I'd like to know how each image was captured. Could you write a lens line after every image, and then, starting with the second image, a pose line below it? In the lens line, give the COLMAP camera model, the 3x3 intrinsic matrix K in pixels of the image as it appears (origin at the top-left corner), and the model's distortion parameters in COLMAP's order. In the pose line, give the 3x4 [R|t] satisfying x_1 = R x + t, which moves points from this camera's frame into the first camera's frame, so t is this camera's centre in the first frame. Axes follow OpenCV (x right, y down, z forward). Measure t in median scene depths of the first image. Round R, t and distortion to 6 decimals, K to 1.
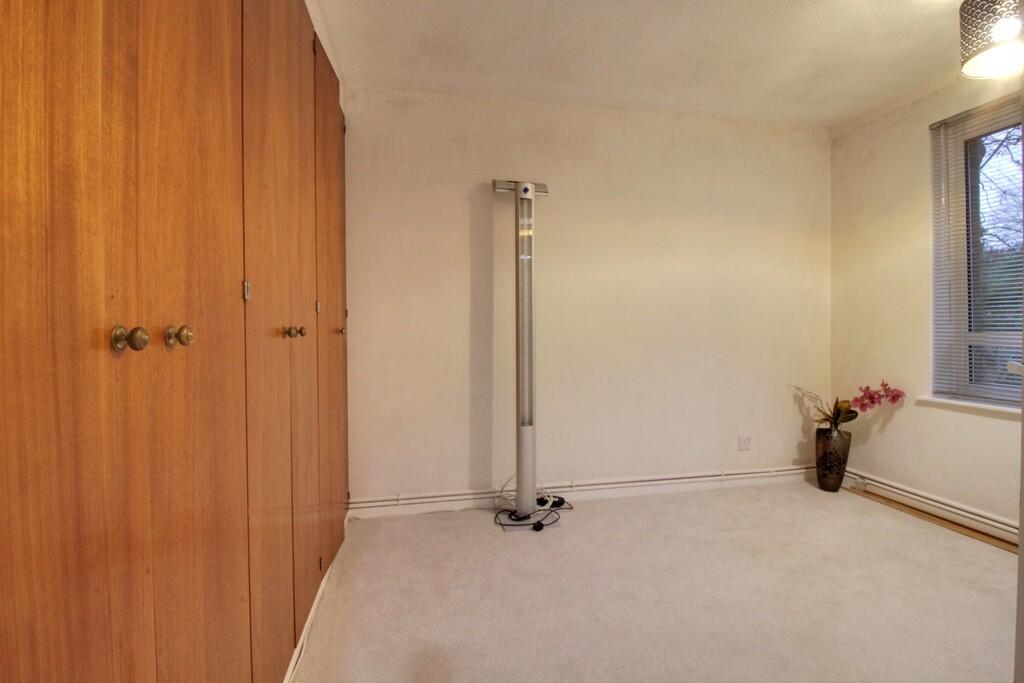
lens RADIAL K [[477.6, 0, 518.1], [0, 477.6, 332.9], [0, 0, 1]] dist [-0.000684, -0.011928]
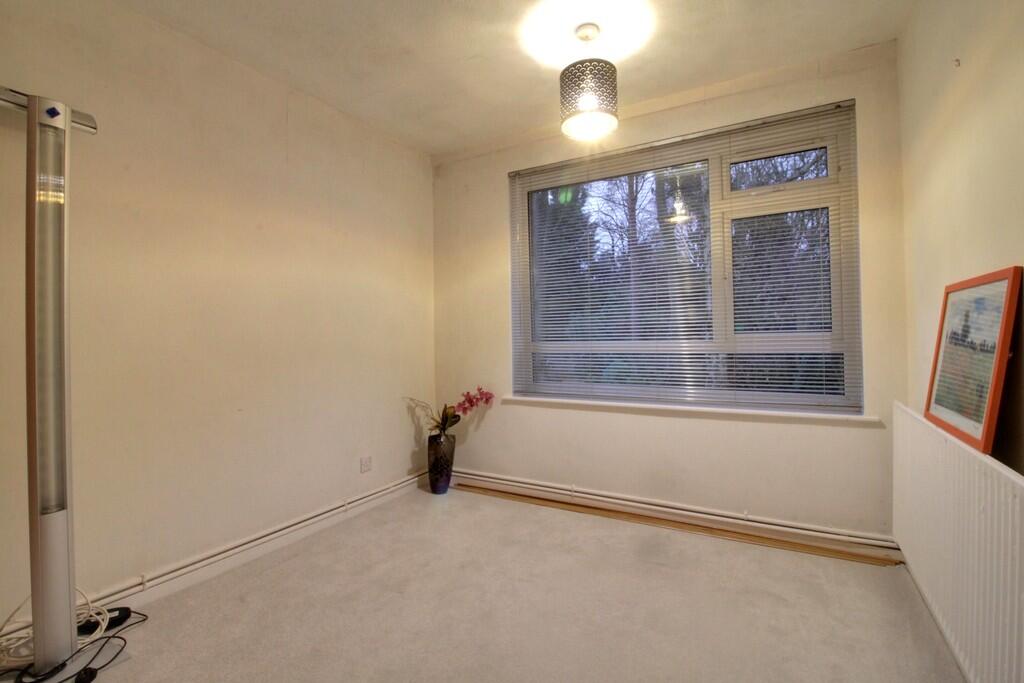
lens RADIAL K [[477.6, 0, 518.1], [0, 477.6, 332.9], [0, 0, 1]] dist [-0.000684, -0.011928]
pose [[0.668317, 0.002687, 0.743872, -0.024691], [0.017978, 0.999643, -0.019763, -0.001924], [-0.743660, 0.026581, 0.668030, 0.154204]]
